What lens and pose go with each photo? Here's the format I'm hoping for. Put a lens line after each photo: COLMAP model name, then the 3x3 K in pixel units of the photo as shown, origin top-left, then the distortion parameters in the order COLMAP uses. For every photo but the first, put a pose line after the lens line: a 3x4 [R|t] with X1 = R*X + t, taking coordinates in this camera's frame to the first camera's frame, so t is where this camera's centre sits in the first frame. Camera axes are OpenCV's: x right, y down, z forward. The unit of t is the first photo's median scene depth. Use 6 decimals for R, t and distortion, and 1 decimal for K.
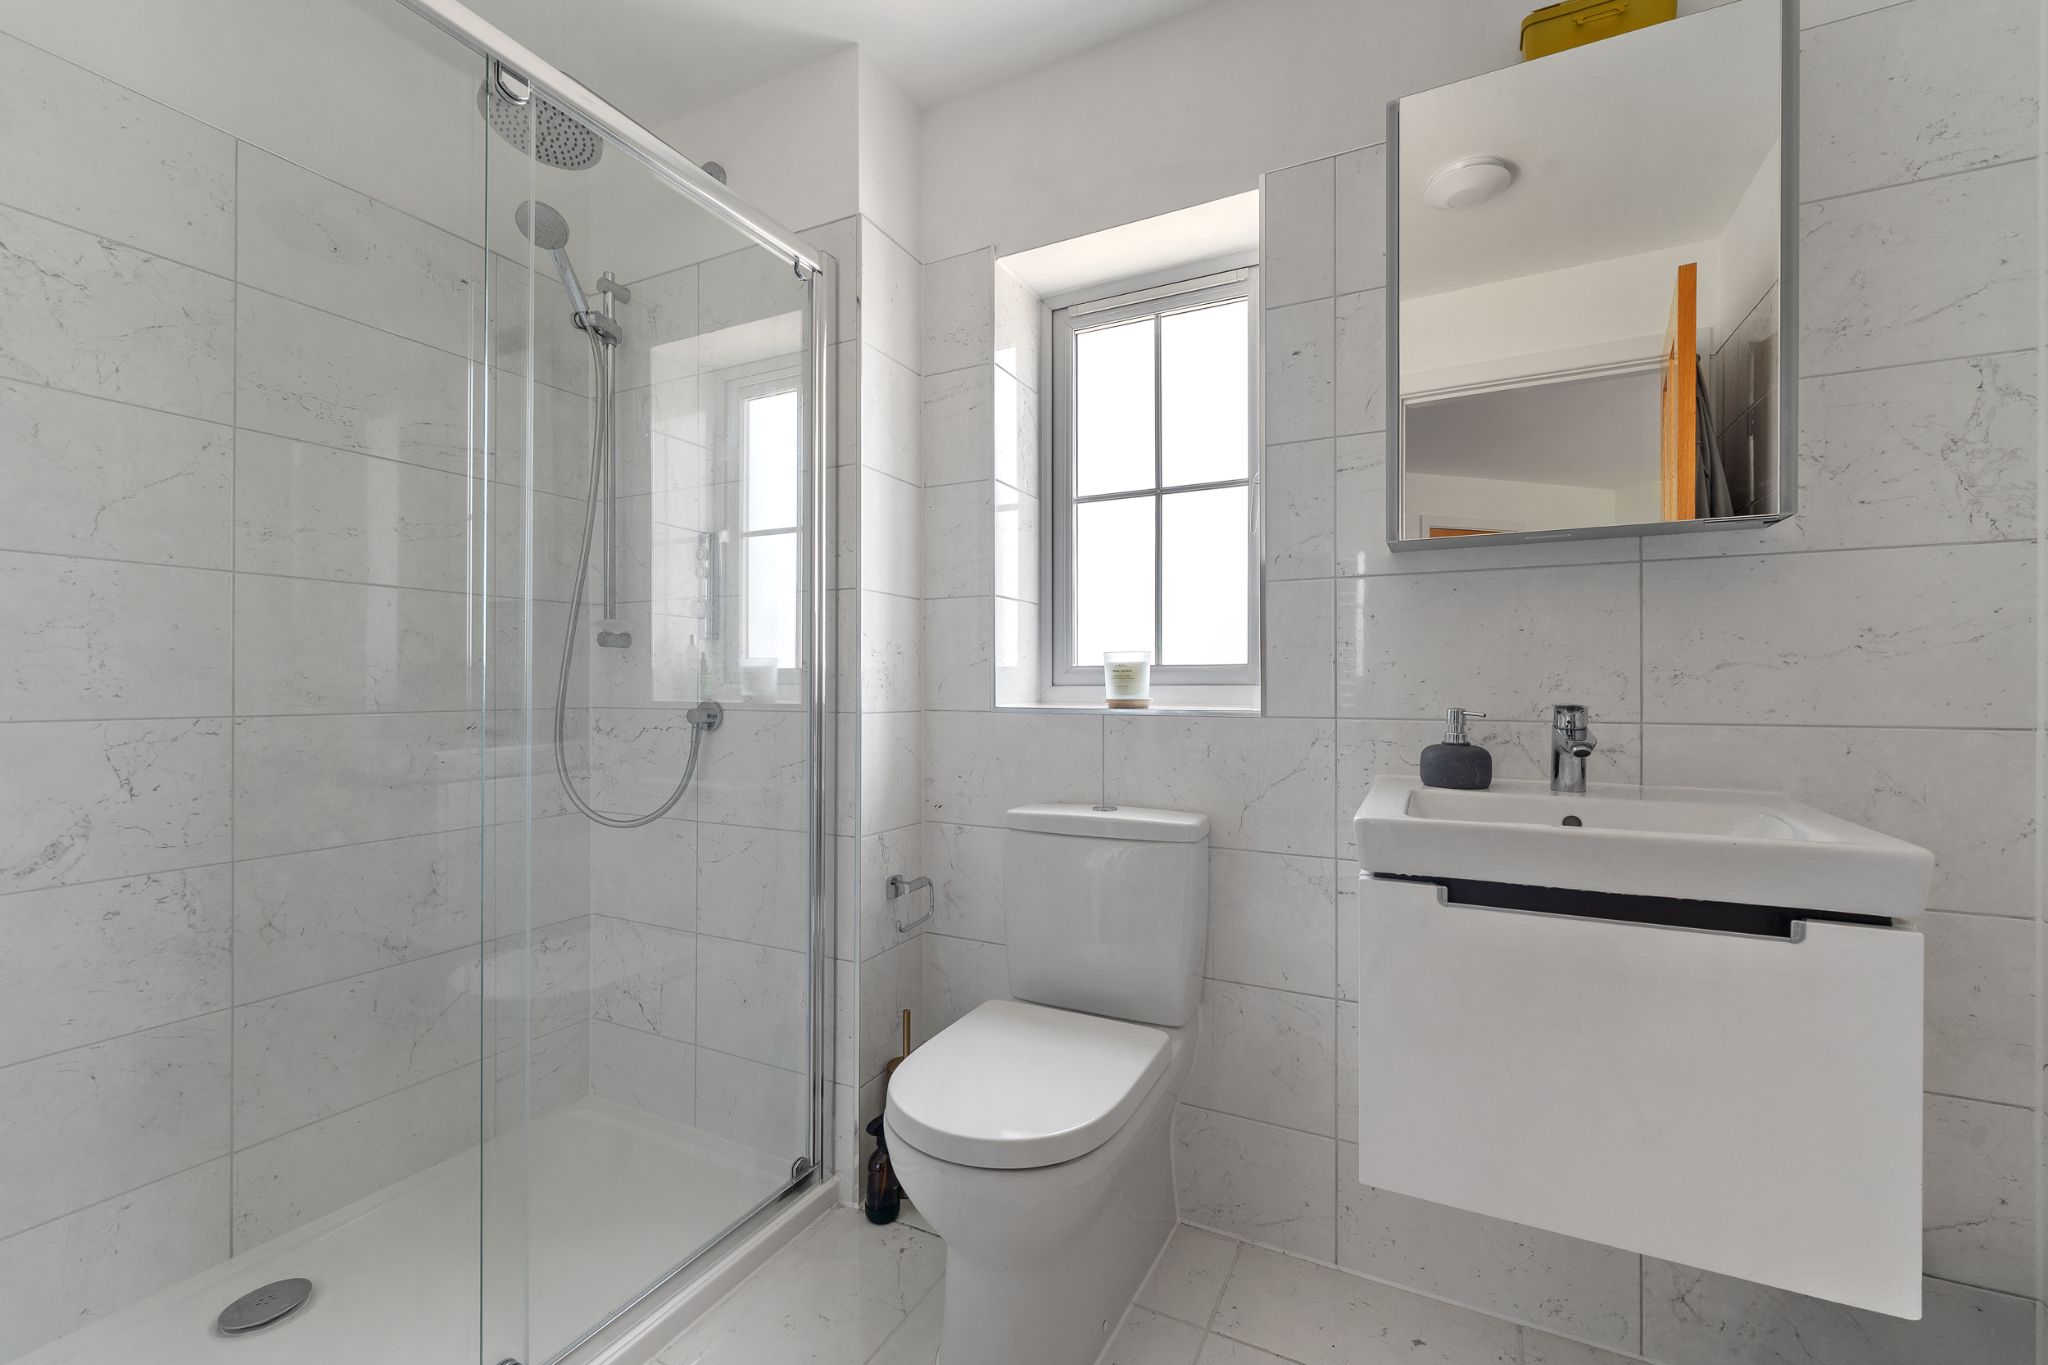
lens RADIAL K [[844.7, 0, 1016.4], [0, 844.7, 680.7], [0, 0, 1]] dist [0.001198, -0.000188]
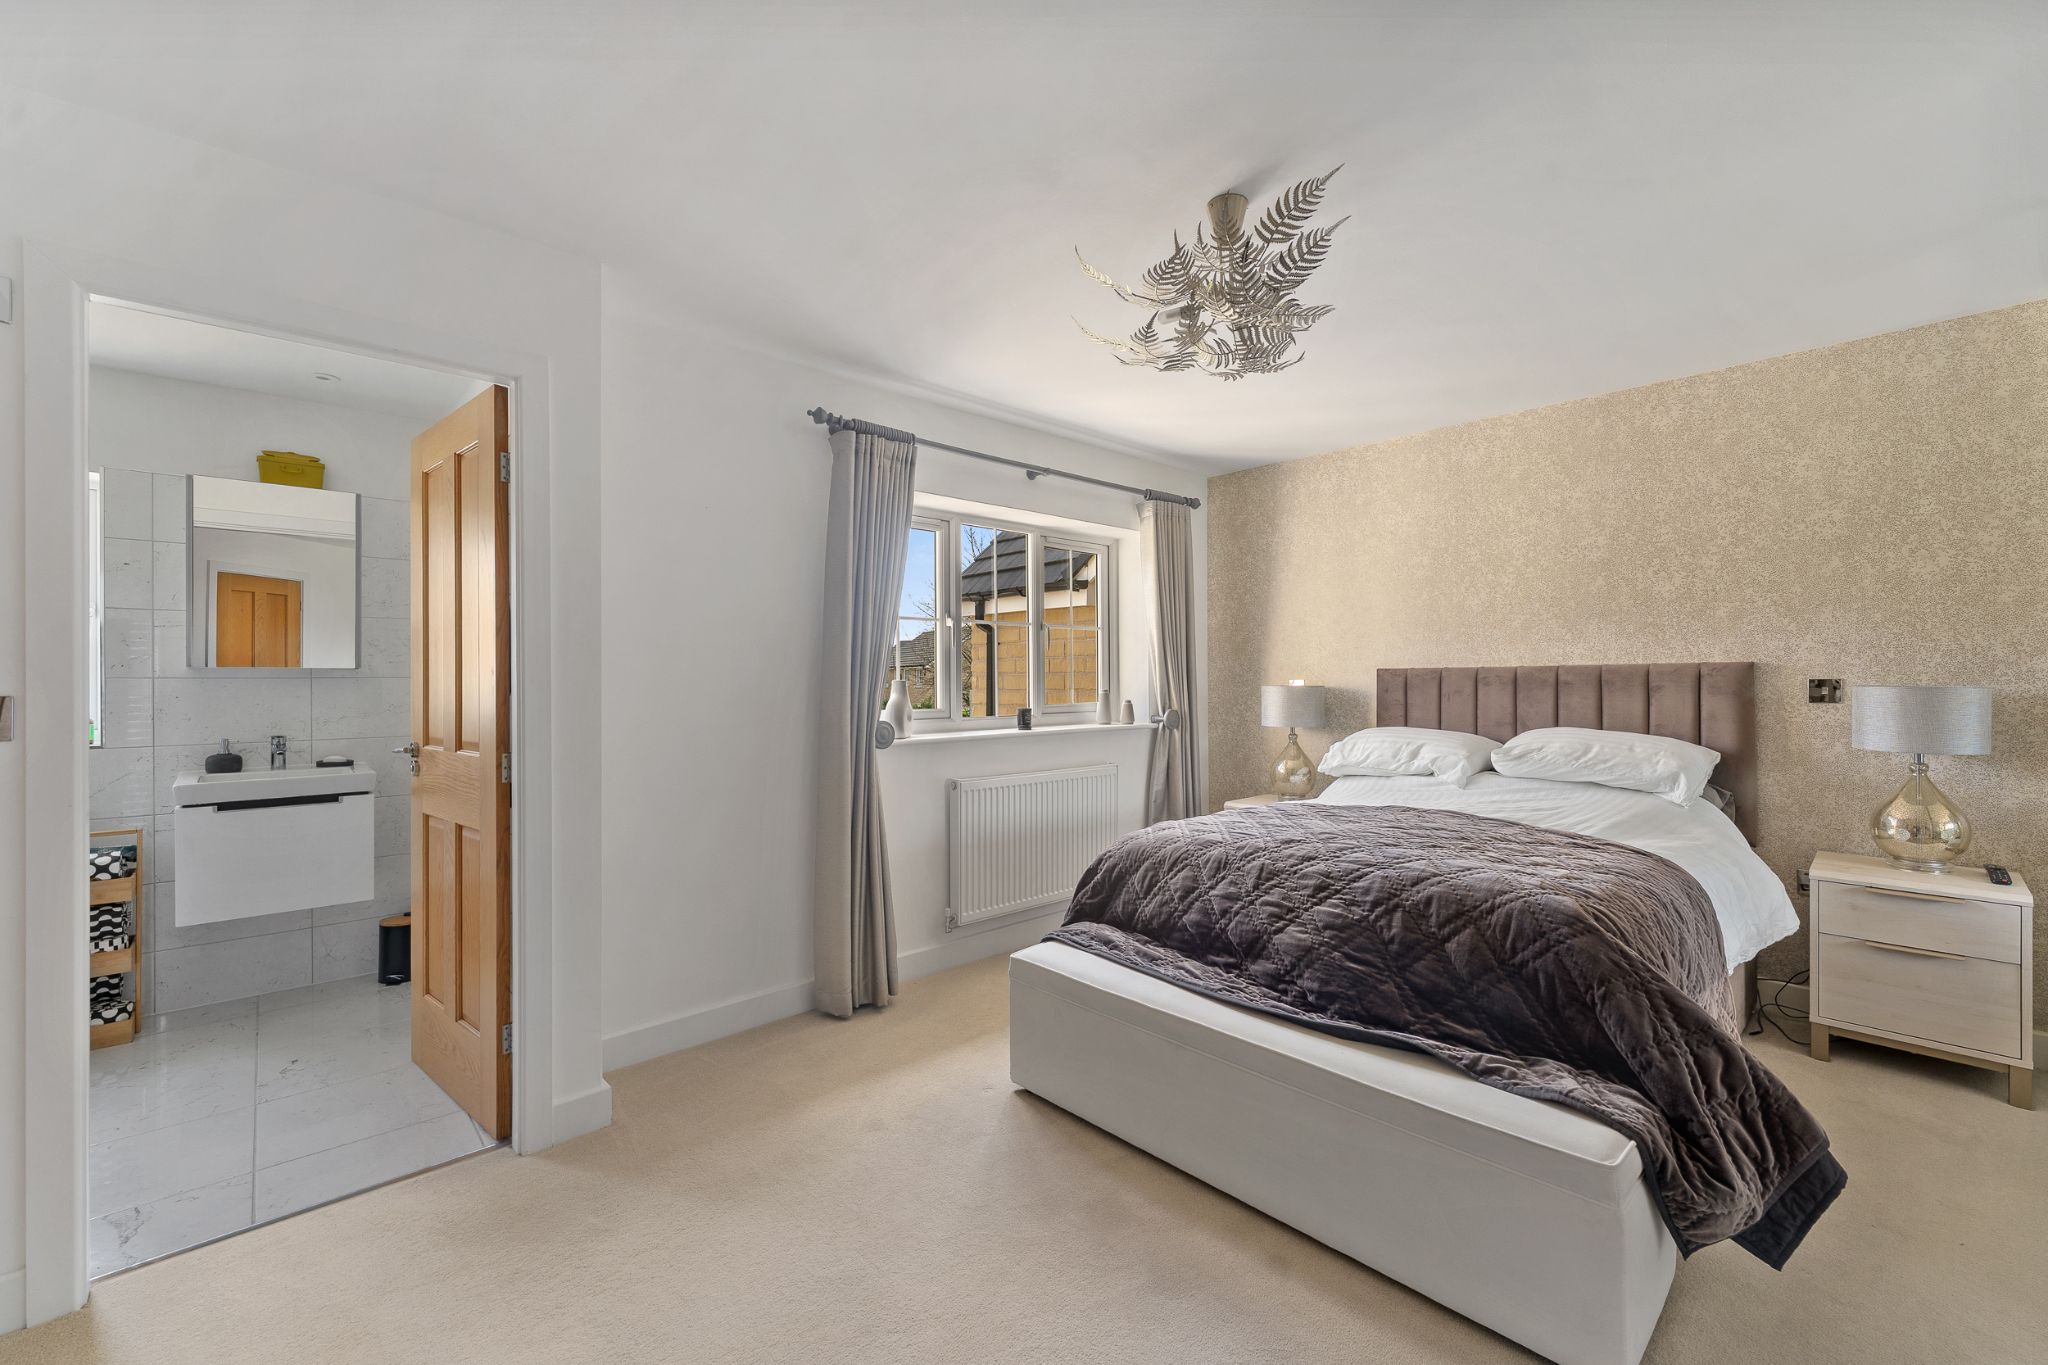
lens RADIAL K [[844.7, 0, 1028.2], [0, 844.7, 673.4], [0, 0, 1]] dist [0.001198, -0.000188]
pose [[0.345656, -0.001862, 0.938359, -0.911816], [-0.001931, 0.999995, 0.002696, -0.160178], [-0.938359, -0.002744, 0.345651, -1.908104]]
